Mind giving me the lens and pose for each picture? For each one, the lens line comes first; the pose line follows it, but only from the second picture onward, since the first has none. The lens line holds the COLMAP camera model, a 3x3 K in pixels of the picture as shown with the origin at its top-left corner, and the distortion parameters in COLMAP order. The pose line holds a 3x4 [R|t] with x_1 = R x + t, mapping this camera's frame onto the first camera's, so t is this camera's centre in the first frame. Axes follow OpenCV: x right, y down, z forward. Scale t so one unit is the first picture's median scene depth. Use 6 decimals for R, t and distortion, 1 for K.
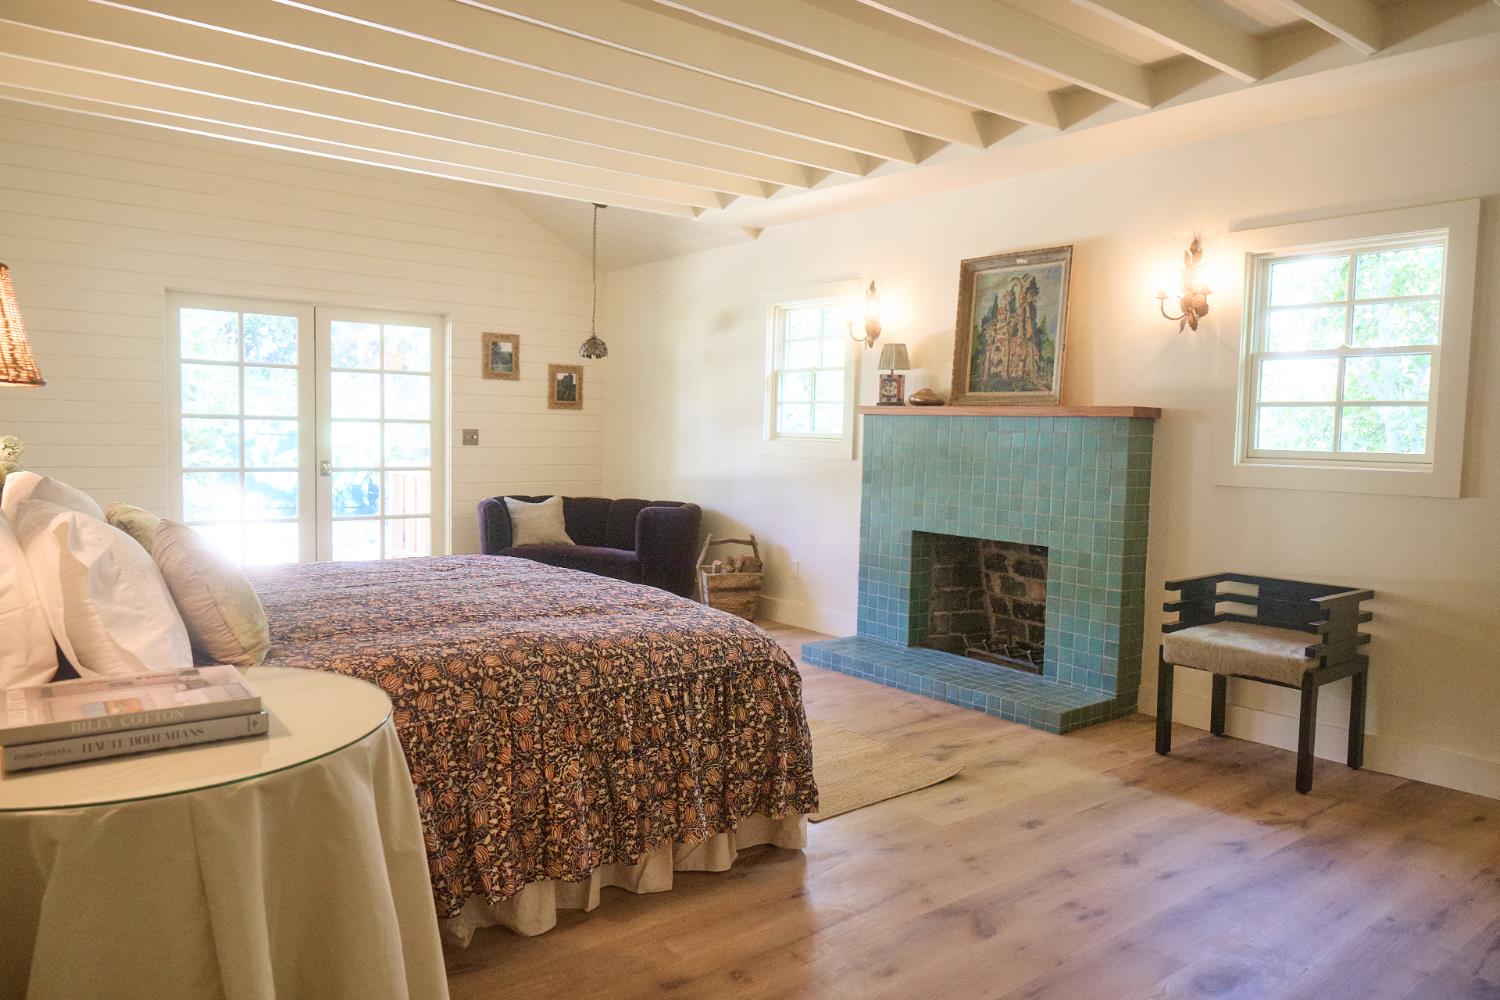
lens RADIAL K [[1014.1, 0, 750.0], [0, 1014.1, 500.0], [0, 0, 1]] dist [-0.003346, -0.002472]
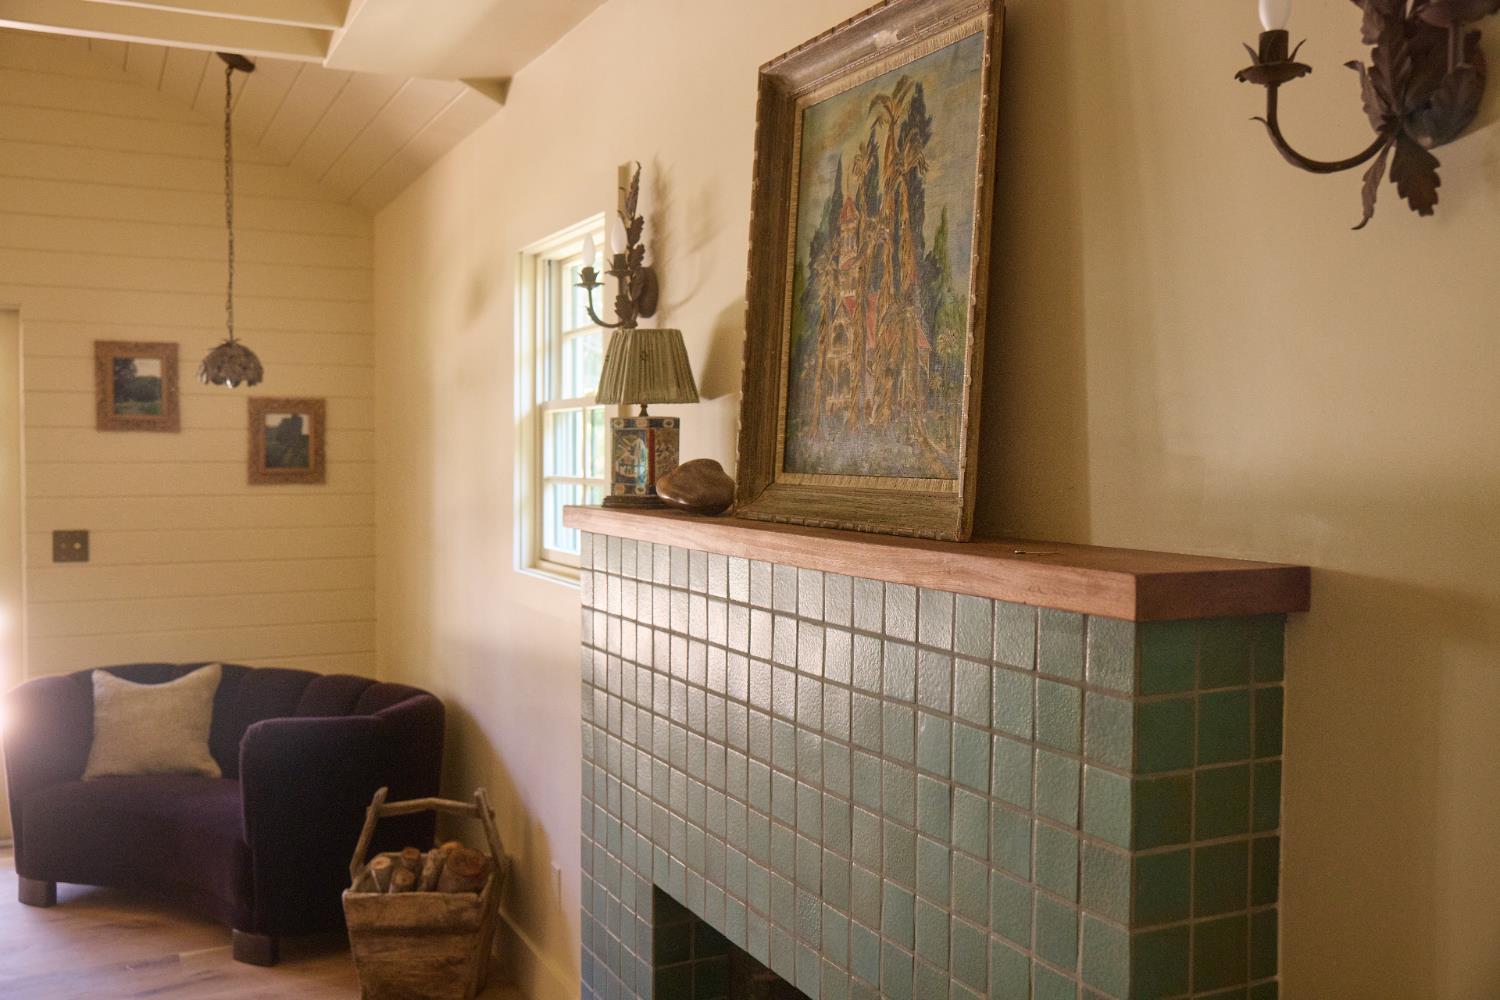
lens RADIAL K [[1382.3, 0, 750.0], [0, 1382.3, 500.0], [0, 0, 1]] dist [-0.049692, 0.124492]
pose [[0.974744, -0.010516, -0.223079, 0.242835], [0.001210, 0.999125, -0.041812, -0.064058], [0.223323, 0.040486, 0.973903, 0.462177]]
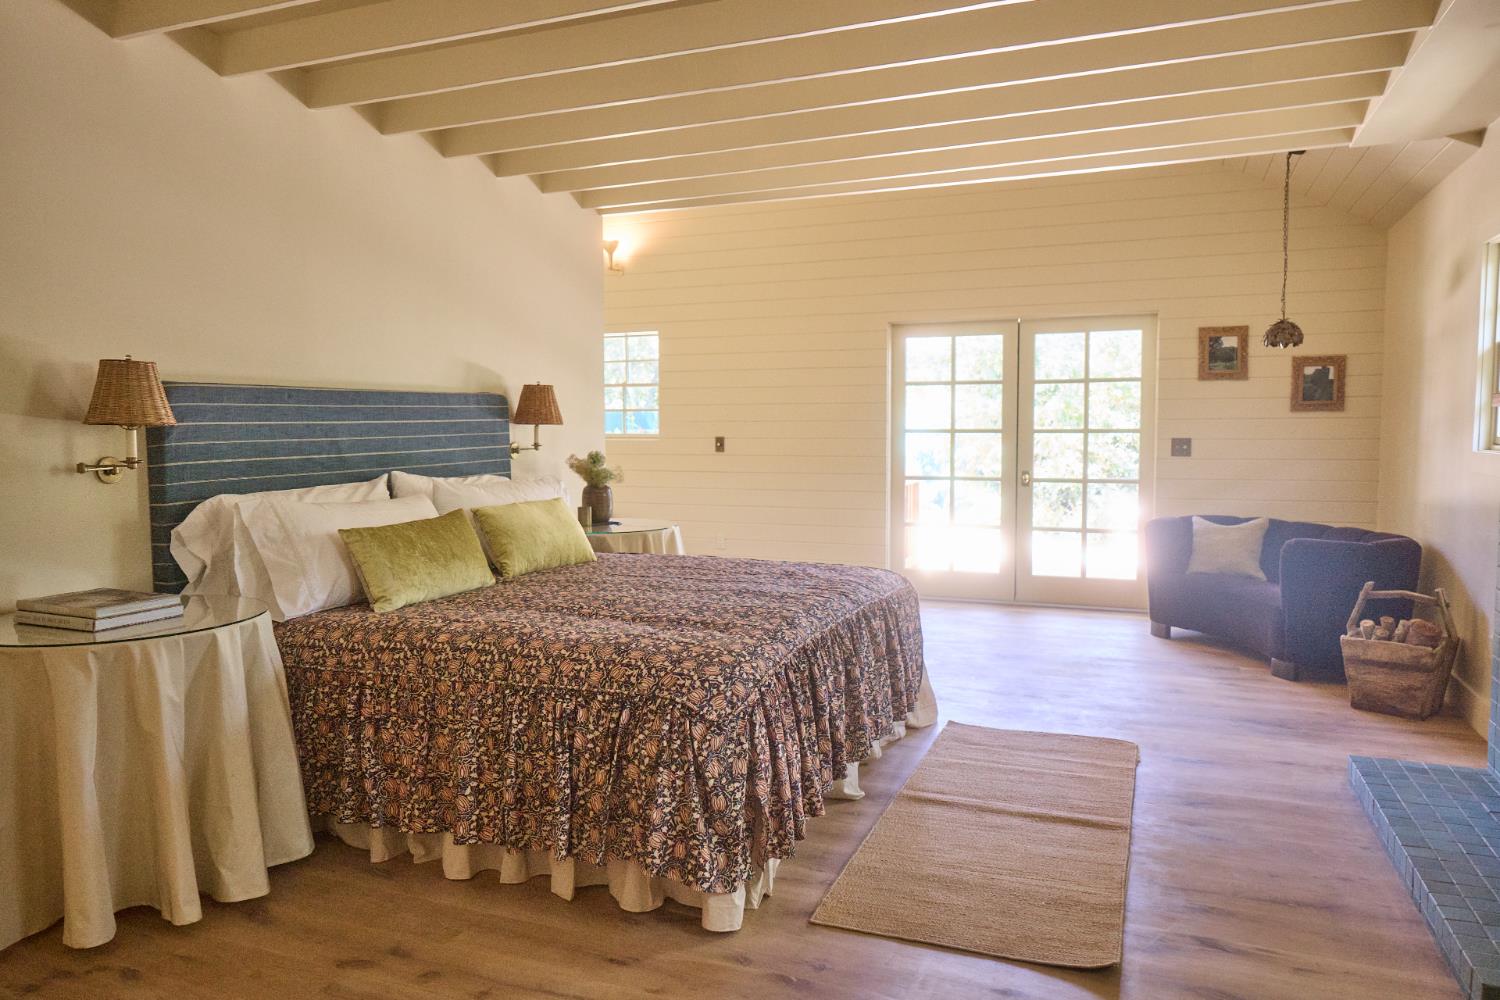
lens RADIAL K [[1014.1, 0, 750.0], [0, 1014.1, 500.0], [0, 0, 1]] dist [-0.003346, -0.002472]
pose [[0.488835, 0.038731, -0.871516, 0.363264], [-0.046706, 0.998743, 0.018187, -0.016417], [0.871125, 0.031814, 0.490030, 0.271495]]
